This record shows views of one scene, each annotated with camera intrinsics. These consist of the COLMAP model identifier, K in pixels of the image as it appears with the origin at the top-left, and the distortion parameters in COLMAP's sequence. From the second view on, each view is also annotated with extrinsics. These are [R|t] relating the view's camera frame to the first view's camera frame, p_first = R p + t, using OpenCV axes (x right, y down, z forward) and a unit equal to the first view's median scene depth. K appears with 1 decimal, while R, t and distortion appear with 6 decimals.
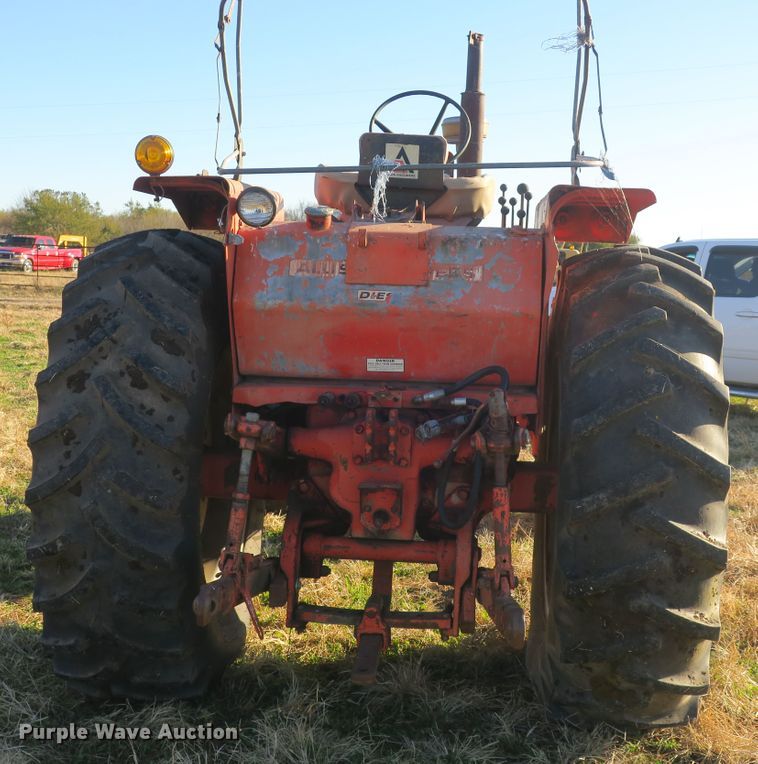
lens RADIAL K [[1268.3, 0, 378.4], [0, 1268.3, 387.0], [0, 0, 1]] dist [-0.032958, 0.000000]
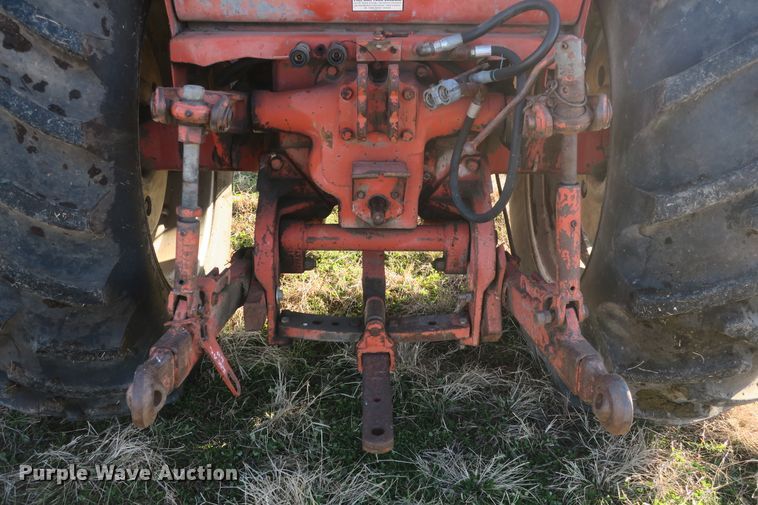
lens RADIAL K [[724.8, 0, 377.4], [0, 724.8, 254.2], [0, 0, 1]] dist [-0.011717, 0.000000]
pose [[0.994984, -0.056549, 0.082519, -0.038262], [0.027454, 0.947583, 0.318329, -0.012298], [-0.096195, -0.314467, 0.944382, 0.571957]]
